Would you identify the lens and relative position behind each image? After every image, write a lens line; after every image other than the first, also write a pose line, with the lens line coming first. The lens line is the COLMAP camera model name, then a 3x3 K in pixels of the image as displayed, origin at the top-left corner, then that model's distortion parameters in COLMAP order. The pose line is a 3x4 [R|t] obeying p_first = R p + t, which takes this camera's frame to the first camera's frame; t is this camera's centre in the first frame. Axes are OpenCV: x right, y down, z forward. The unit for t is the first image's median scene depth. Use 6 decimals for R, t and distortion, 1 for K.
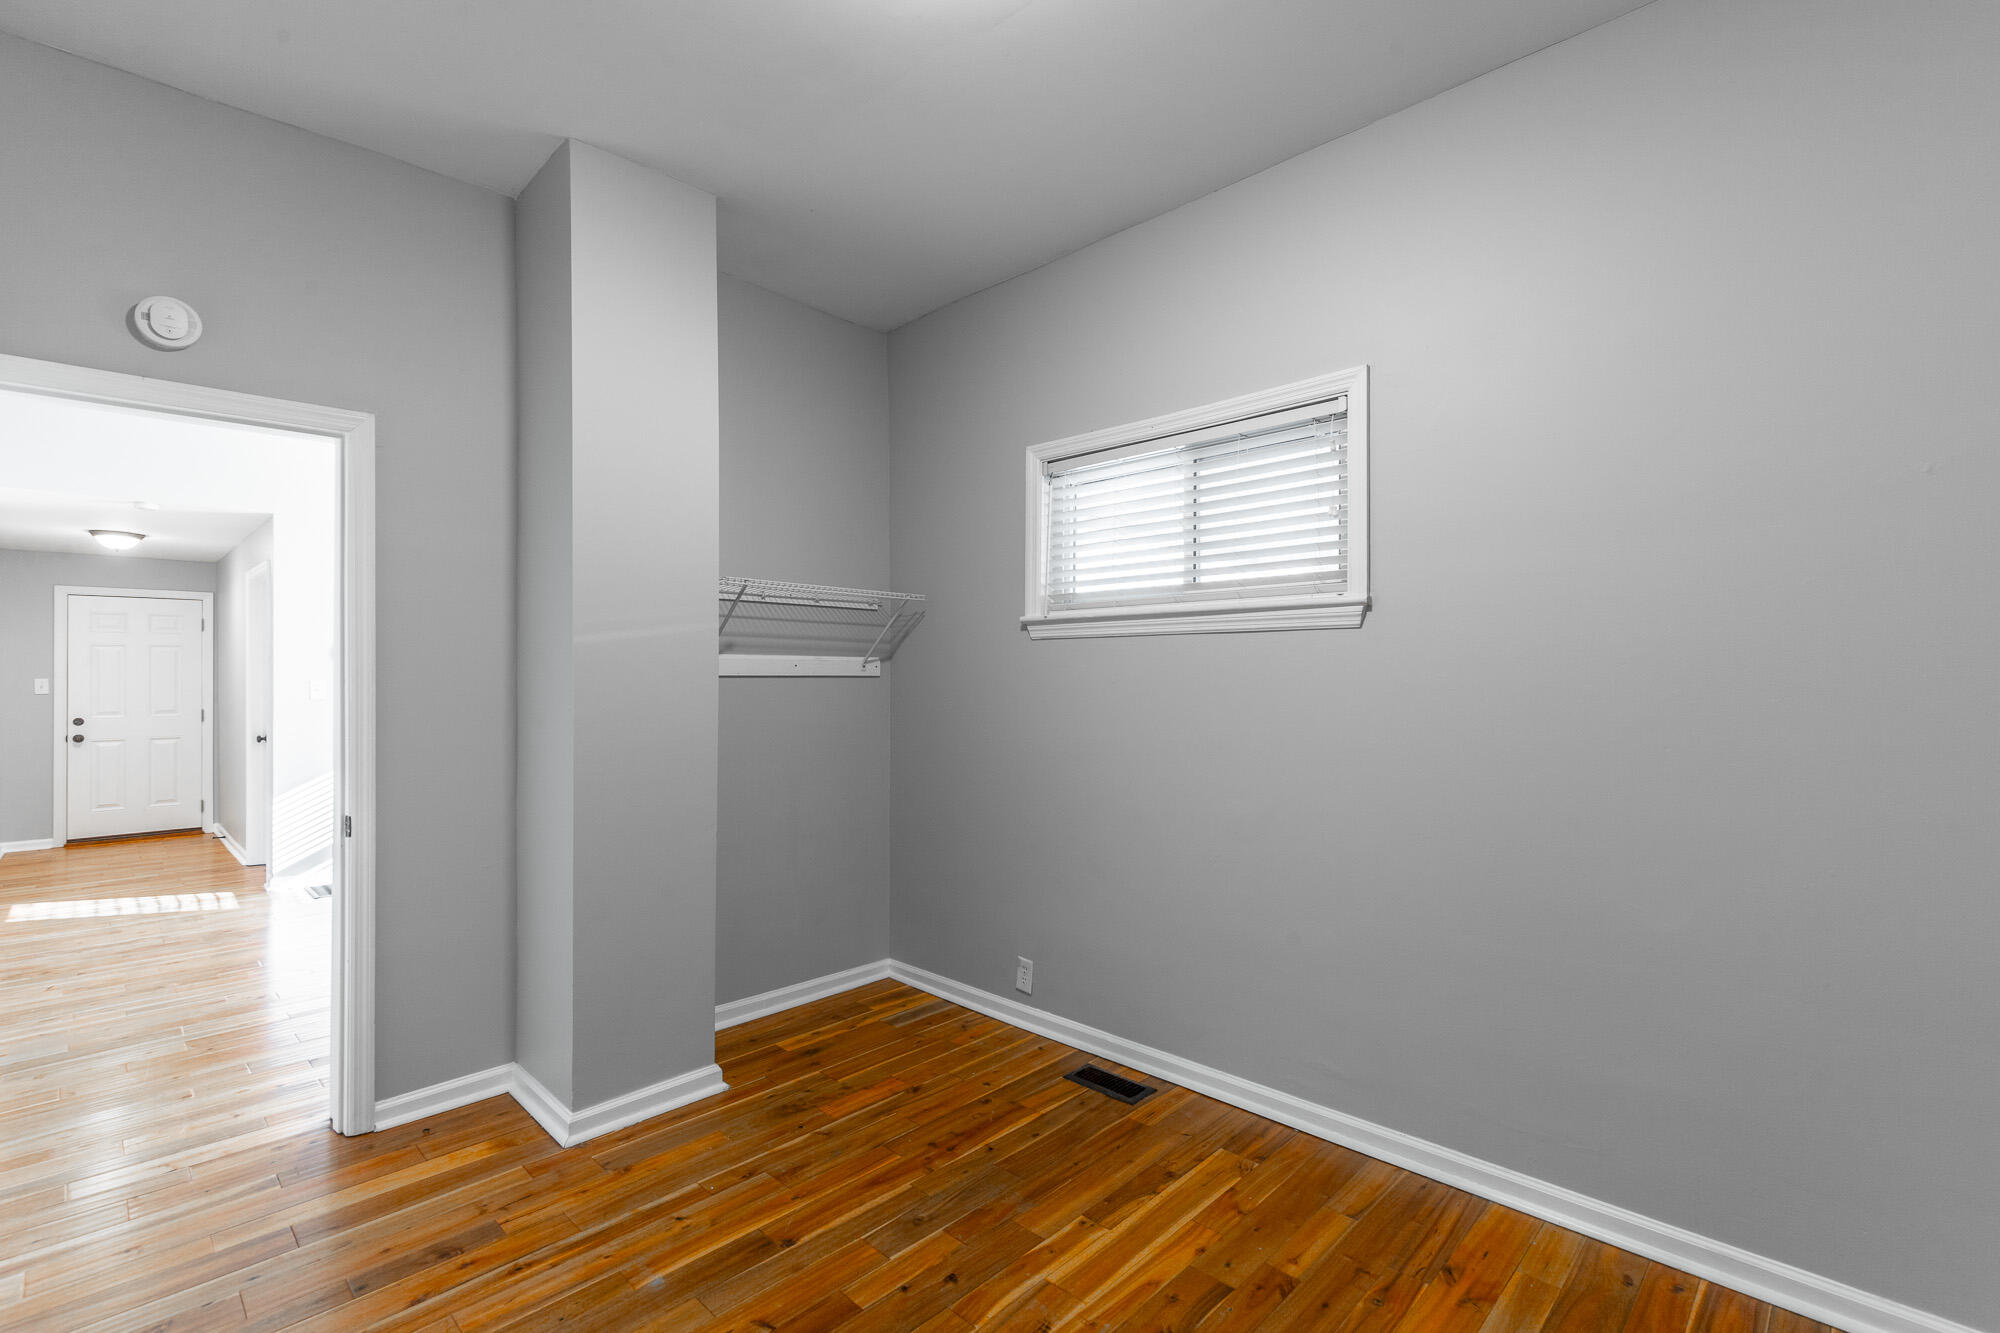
lens RADIAL K [[908.2, 0, 1005.3], [0, 908.2, 673.7], [0, 0, 1]] dist [0.008277, -0.000674]
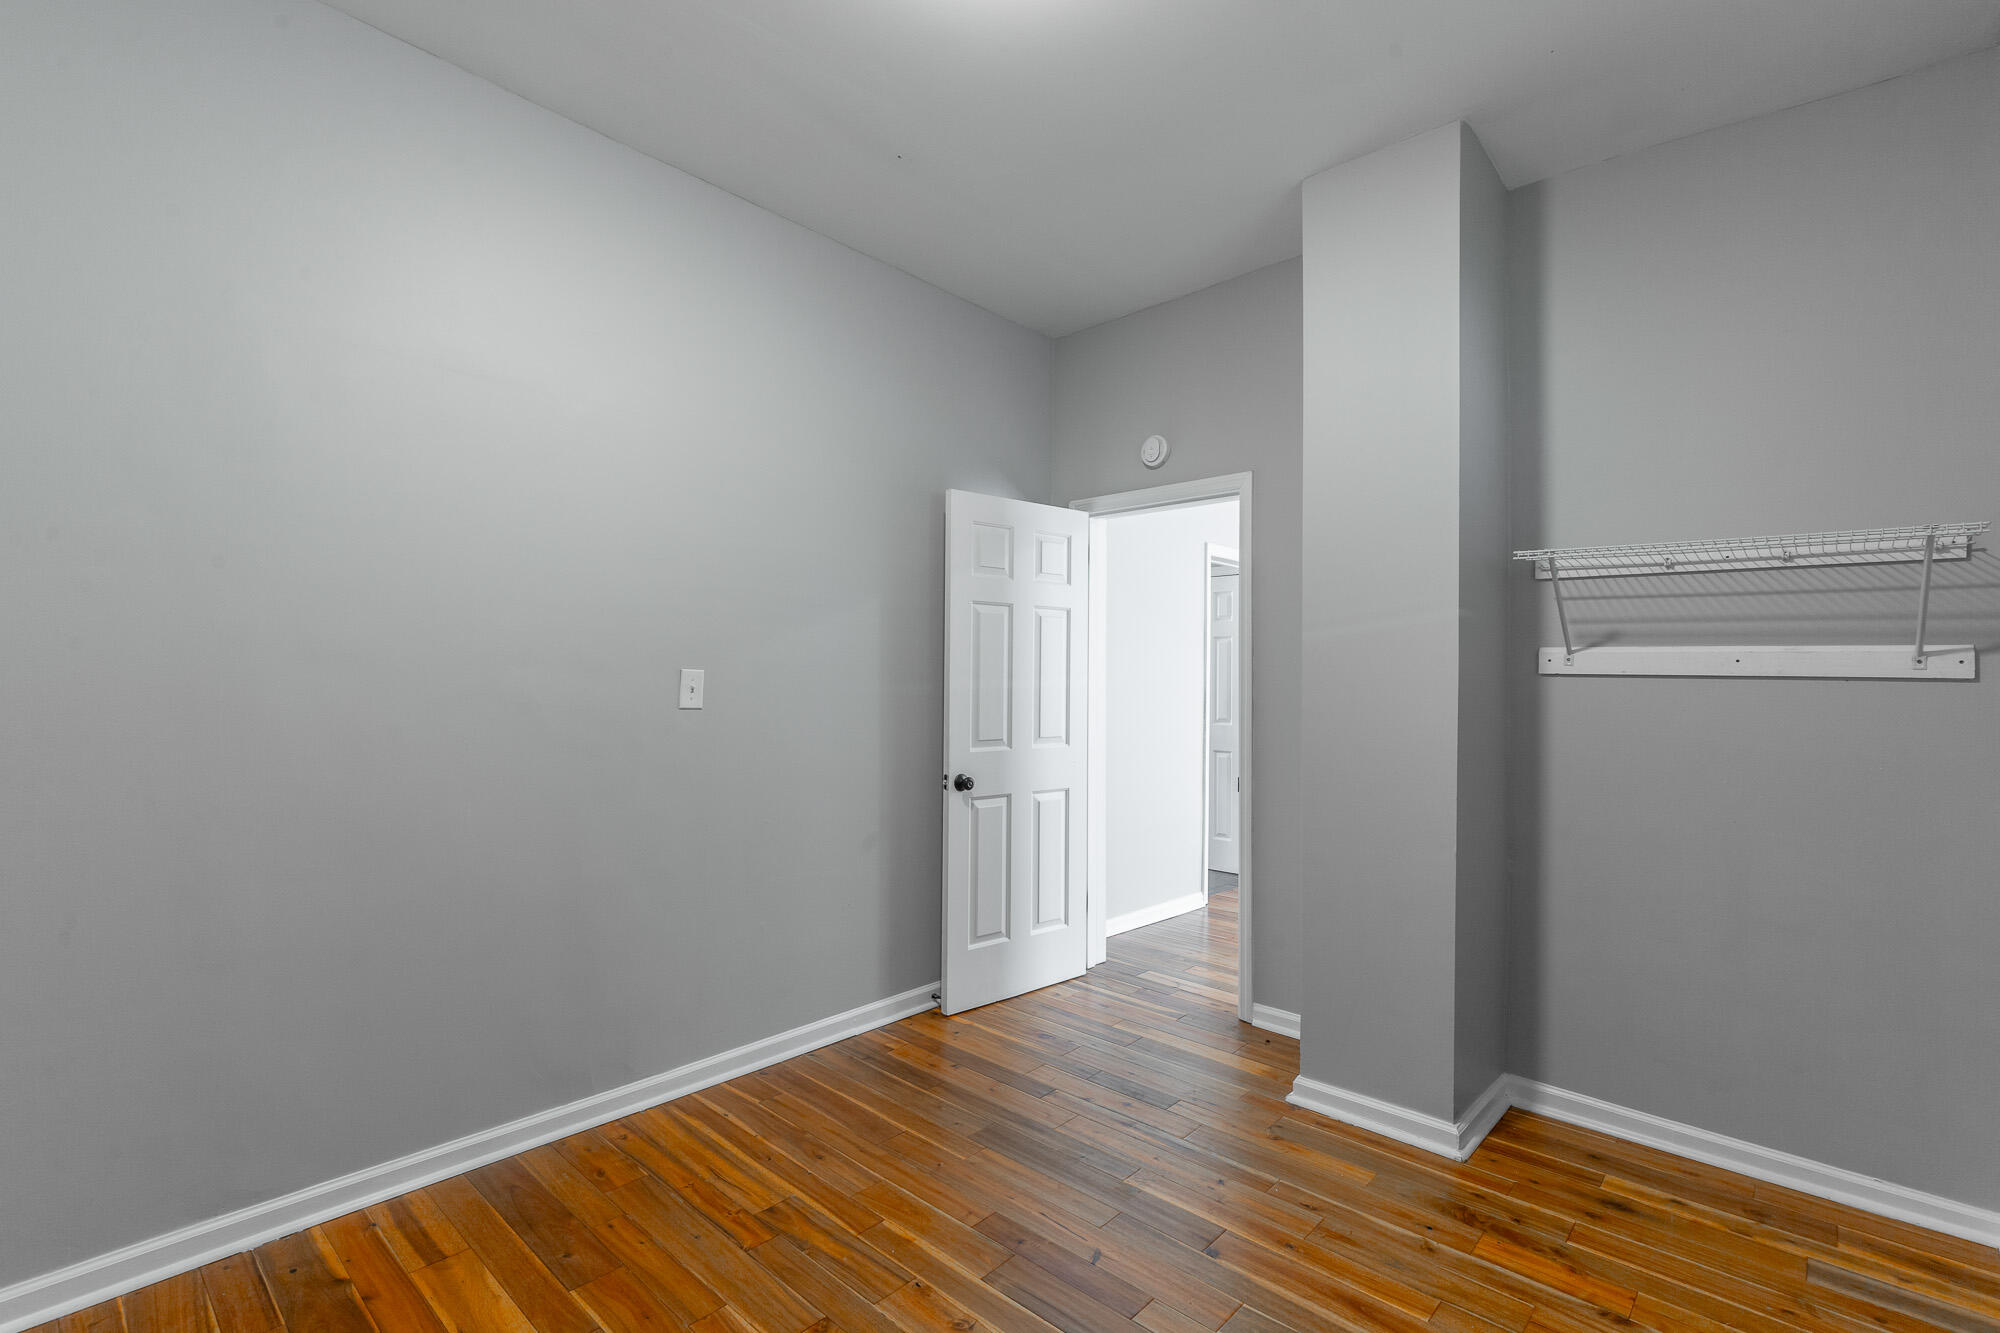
lens RADIAL K [[908.2, 0, 987.7], [0, 908.2, 676.9], [0, 0, 1]] dist [0.008277, -0.000674]
pose [[0.026597, 0.005706, -0.999630, 0.520326], [-0.013223, 0.999898, 0.005356, 0.007886], [0.999559, 0.013076, 0.026670, 0.525490]]
